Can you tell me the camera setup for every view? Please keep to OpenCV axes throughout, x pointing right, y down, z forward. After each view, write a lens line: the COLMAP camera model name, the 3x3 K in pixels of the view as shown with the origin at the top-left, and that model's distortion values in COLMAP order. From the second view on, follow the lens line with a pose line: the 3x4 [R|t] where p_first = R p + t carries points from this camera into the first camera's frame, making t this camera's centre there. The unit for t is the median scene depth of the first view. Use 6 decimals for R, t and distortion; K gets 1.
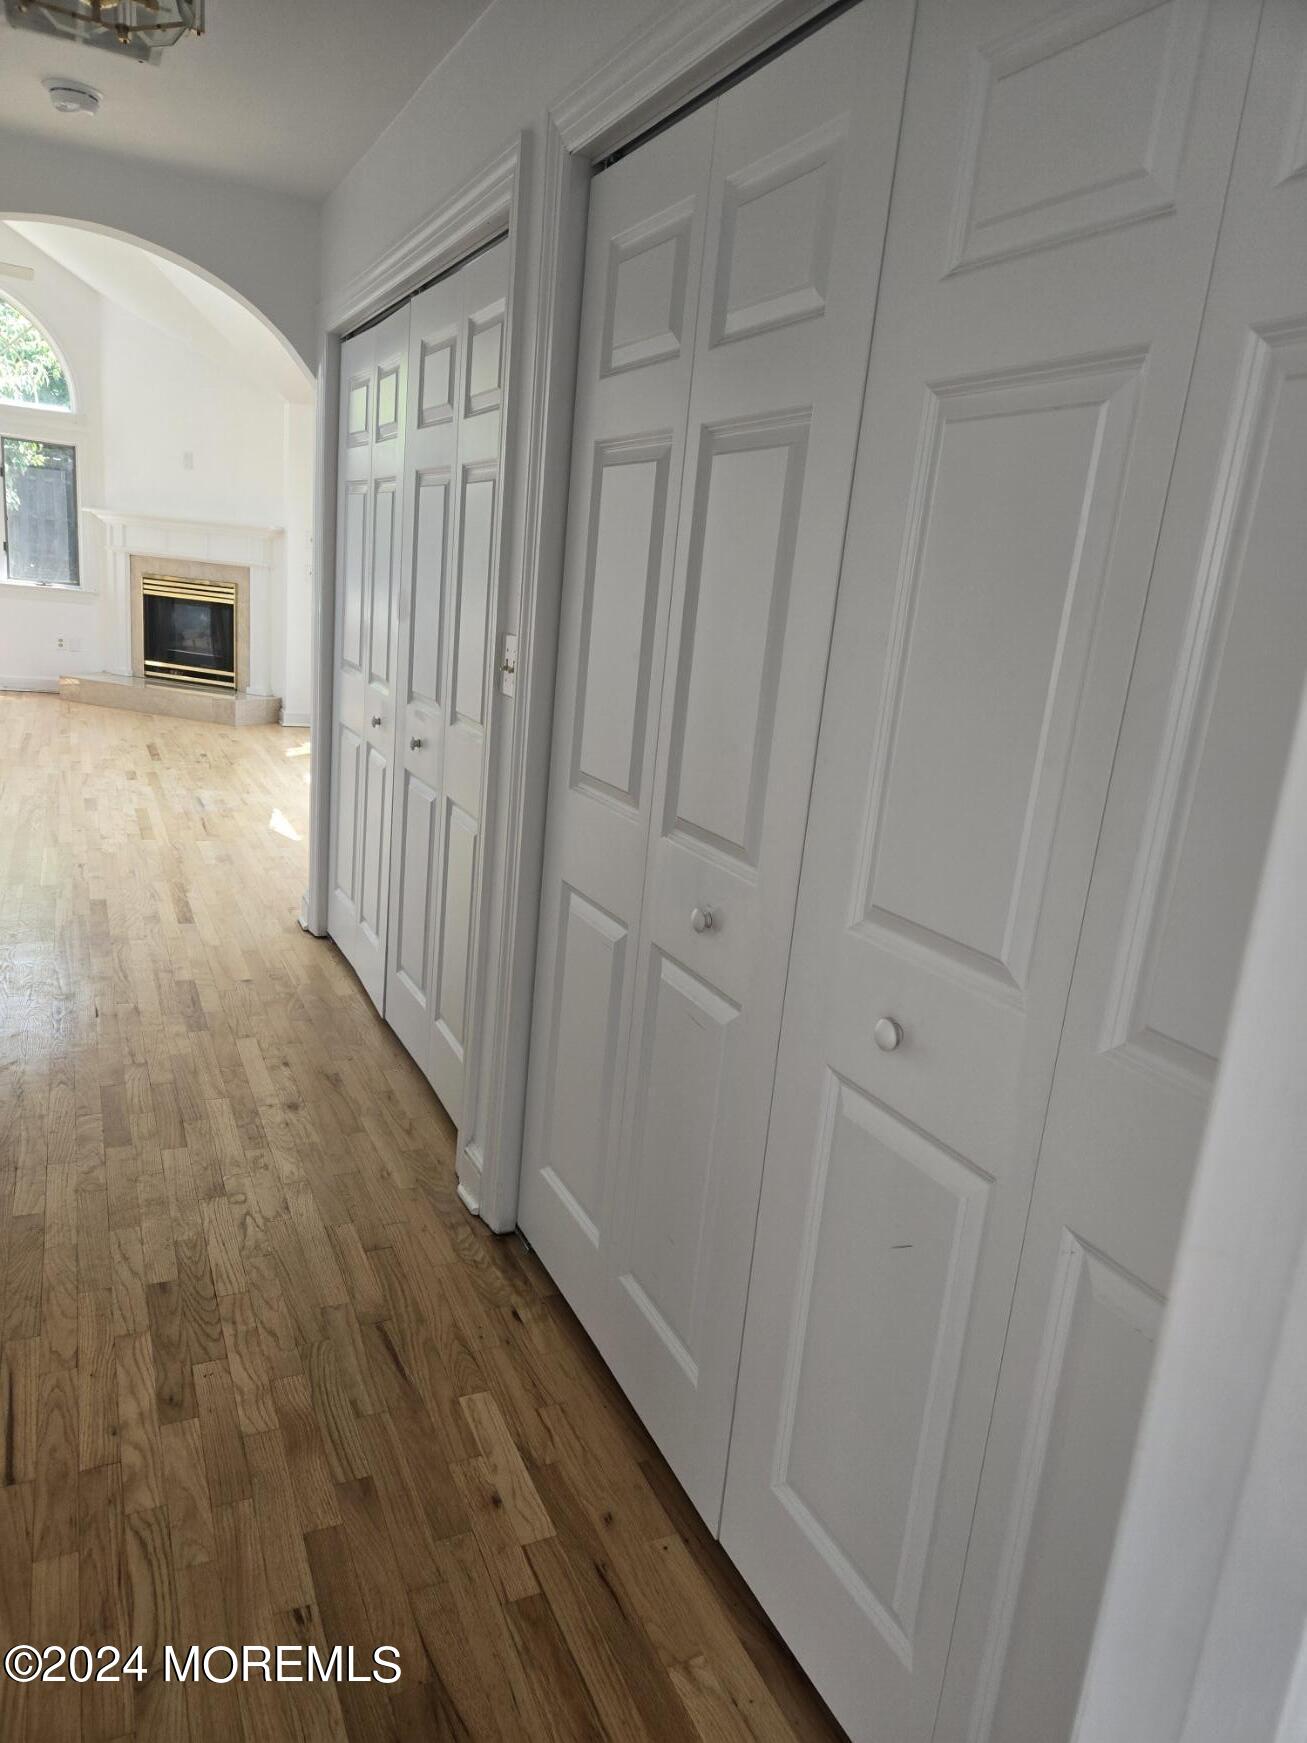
lens RADIAL K [[1160.5, 0, 658.0], [0, 1160.5, 878.7], [0, 0, 1]] dist [0.007501, -0.002945]
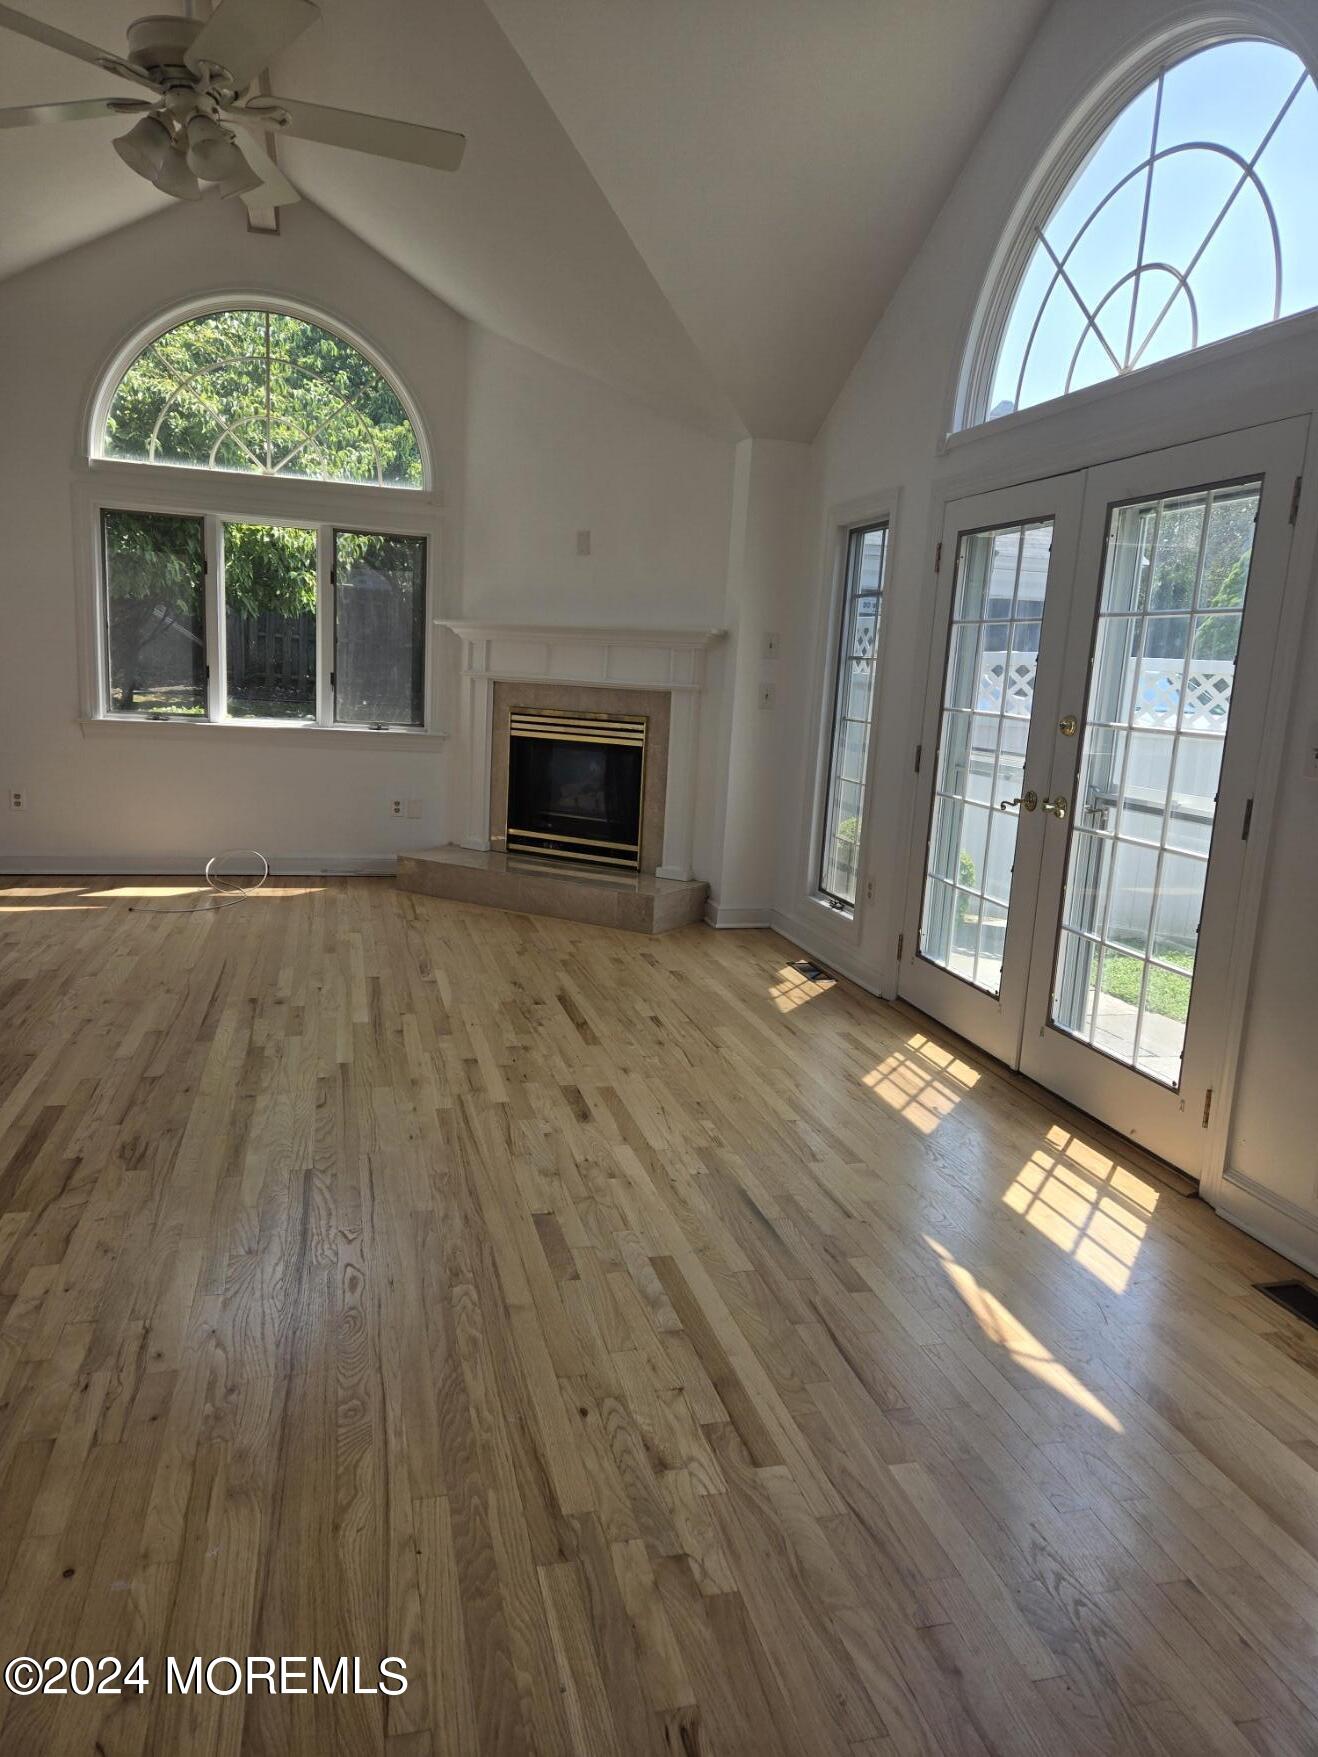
lens RADIAL K [[1169.8, 0, 653.3], [0, 1169.8, 878.3], [0, 0, 1]] dist [0.007501, -0.002945]
pose [[0.979170, -0.014090, -0.202552, -0.220650], [-0.002391, 0.996720, -0.080894, -0.104485], [0.203027, 0.079693, 0.975925, 0.343316]]
